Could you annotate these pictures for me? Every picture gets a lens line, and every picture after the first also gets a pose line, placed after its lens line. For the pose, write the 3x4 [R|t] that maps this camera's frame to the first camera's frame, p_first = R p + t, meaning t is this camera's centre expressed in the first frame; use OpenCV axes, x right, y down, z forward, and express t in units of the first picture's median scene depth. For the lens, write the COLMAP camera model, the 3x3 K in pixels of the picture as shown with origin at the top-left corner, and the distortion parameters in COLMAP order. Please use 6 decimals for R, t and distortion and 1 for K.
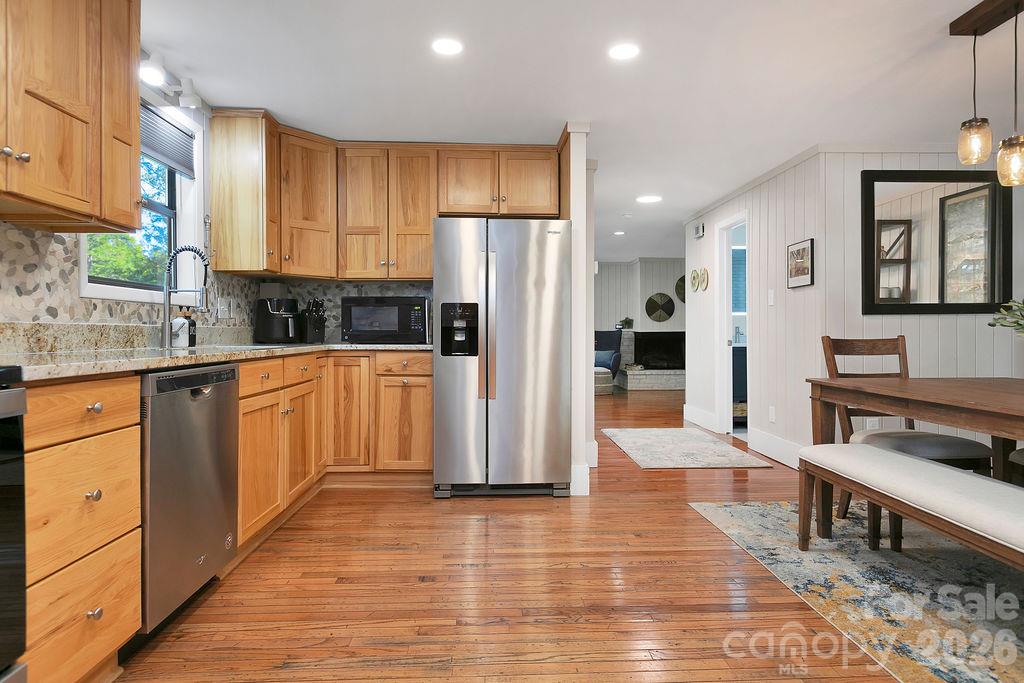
lens RADIAL K [[582.7, 0, 515.4], [0, 582.7, 335.5], [0, 0, 1]] dist [-0.002936, -0.000392]
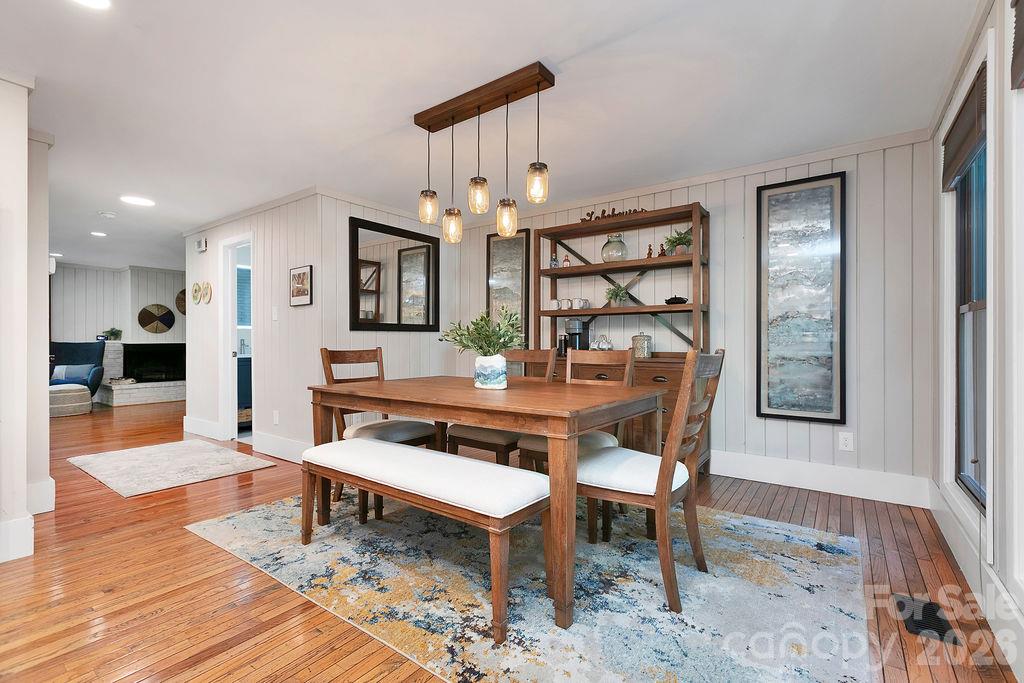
lens RADIAL K [[454.1, 0, 516.7], [0, 454.1, 343.5], [0, 0, 1]] dist [0.000900, 0.000052]
pose [[0.618189, 0.000723, 0.786030, 0.049190], [0.003166, 0.999989, -0.003410, -0.003872], [-0.786023, 0.004597, 0.618180, 0.116139]]
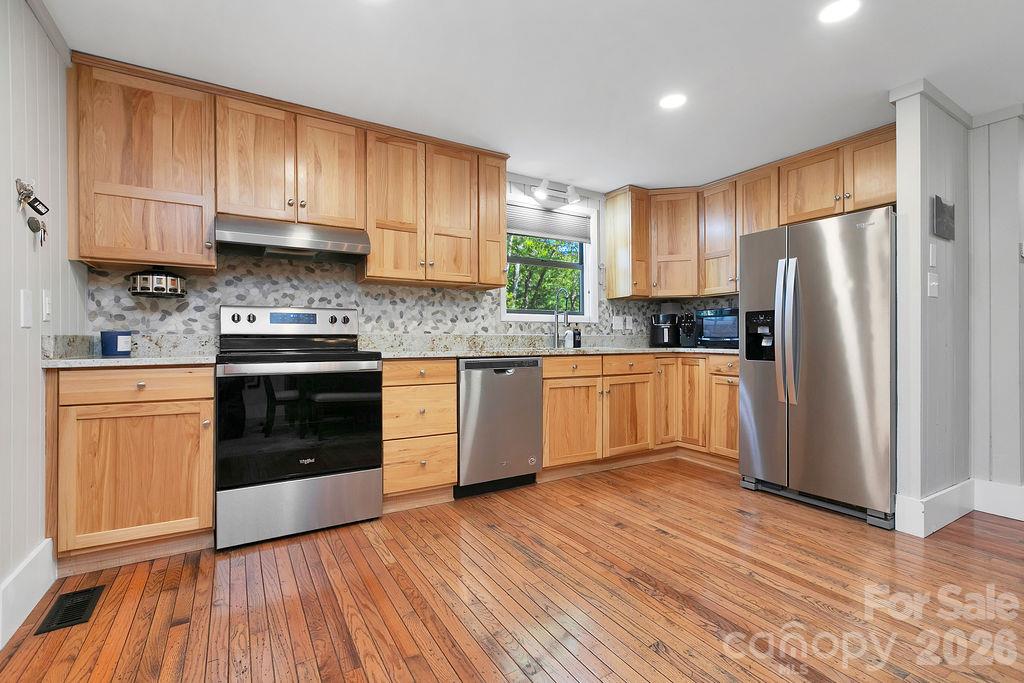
lens RADIAL K [[462.6, 0, 512.0], [0, 462.6, 341.5], [0, 0, 1]] dist [0.000734, -0.000020]
pose [[0.472263, 0.001174, -0.881457, 0.441790], [-0.001650, 0.999999, 0.000448, 0.001307], [0.881456, 0.001243, 0.472265, 0.196455]]
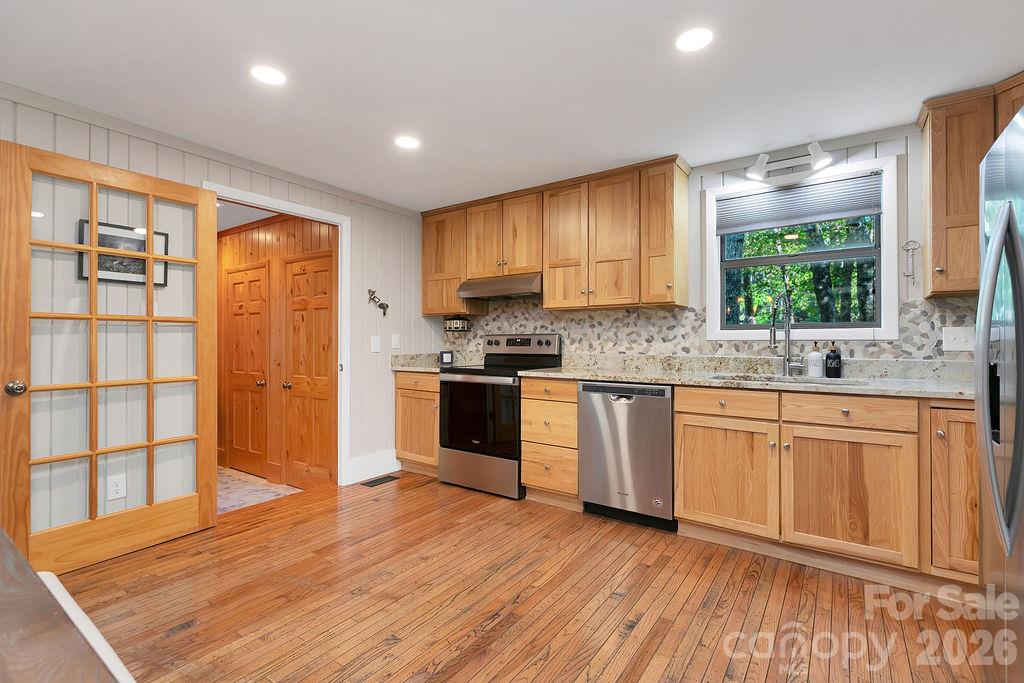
lens RADIAL K [[462.6, 0, 512.0], [0, 462.6, 341.5], [0, 0, 1]] dist [0.000734, -0.000020]
pose [[-0.615804, -0.000546, -0.787899, 0.446348], [-0.004371, 0.999987, 0.002723, -0.043435], [0.787887, 0.005121, -0.615798, 0.933477]]
